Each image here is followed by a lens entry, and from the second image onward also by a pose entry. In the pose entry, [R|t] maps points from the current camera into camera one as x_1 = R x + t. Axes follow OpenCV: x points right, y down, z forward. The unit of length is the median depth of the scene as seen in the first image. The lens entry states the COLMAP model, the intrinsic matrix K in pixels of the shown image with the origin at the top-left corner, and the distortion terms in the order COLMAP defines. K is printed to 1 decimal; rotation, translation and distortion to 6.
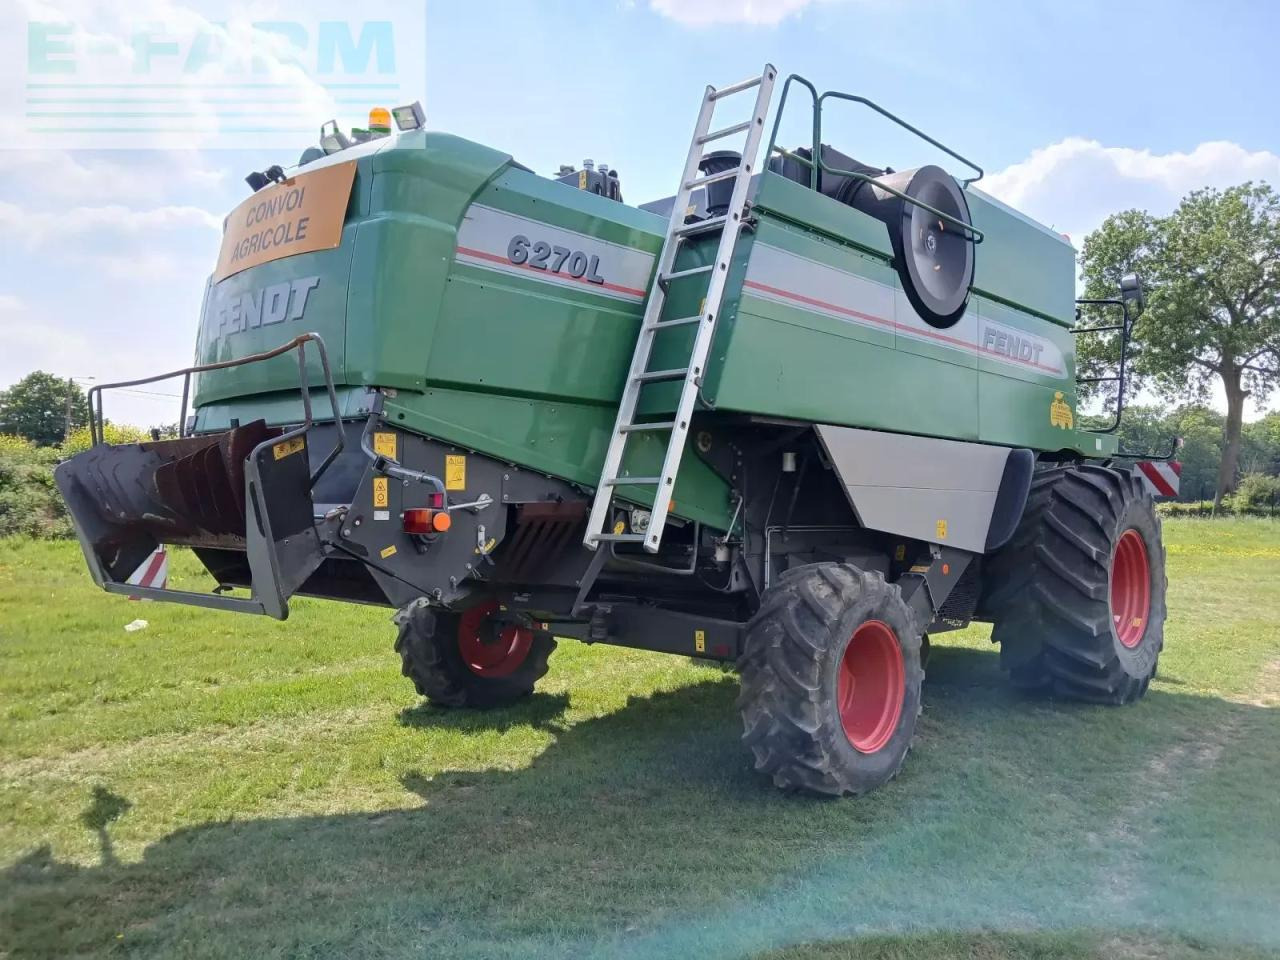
lens RADIAL K [[1050.6, 0, 640.0], [0, 1050.6, 480.0], [0, 0, 1]] dist [0.008564, -0.010868]
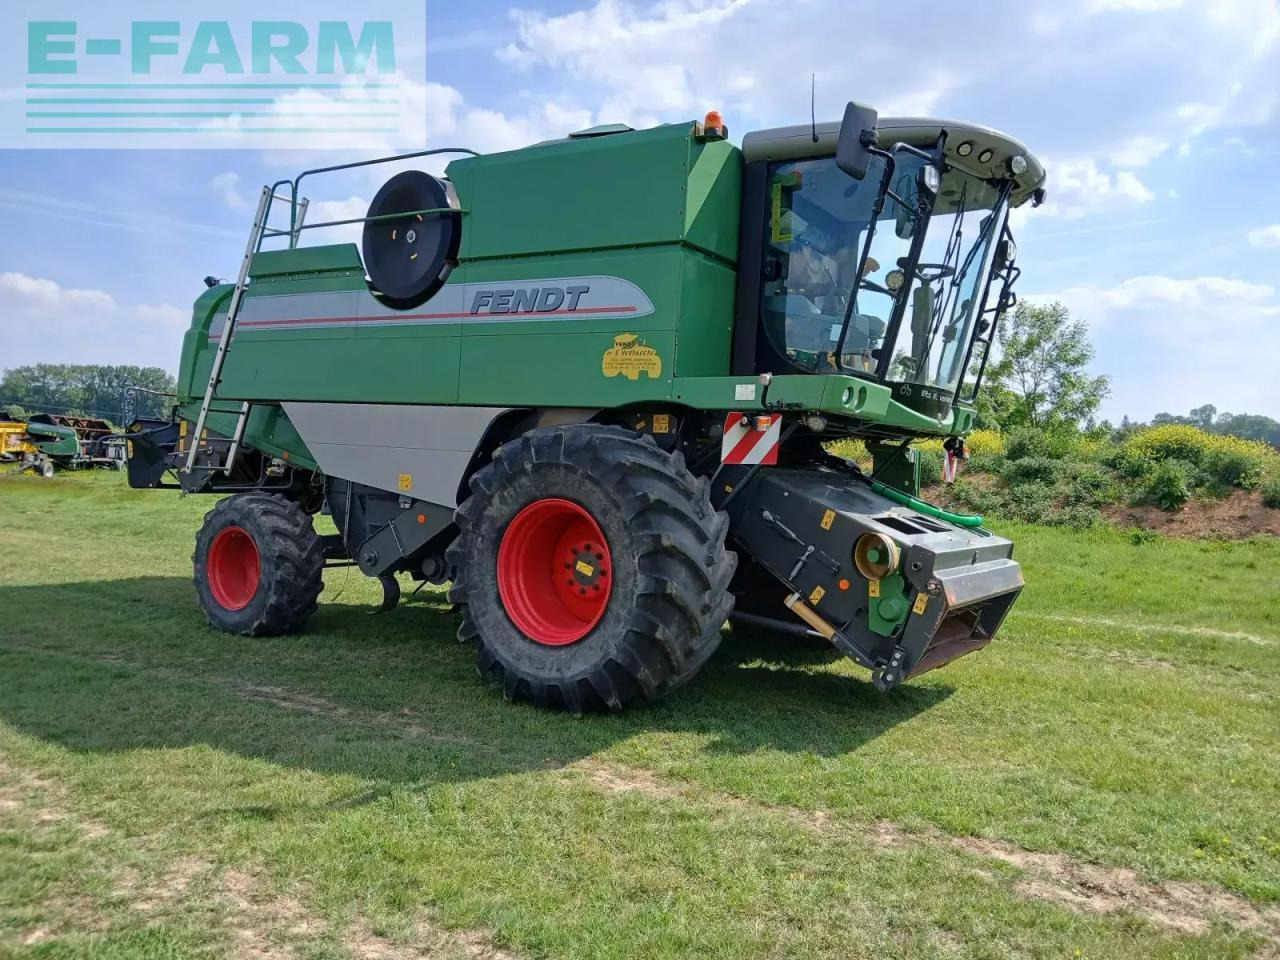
lens RADIAL K [[1050.6, 0, 640.0], [0, 1050.6, 480.0], [0, 0, 1]] dist [0.008564, -0.010868]
pose [[0.160208, -0.033790, -0.986505, 1.427906], [-0.058715, 0.997318, -0.043696, 0.077275], [0.985335, 0.064923, 0.157795, 1.050162]]
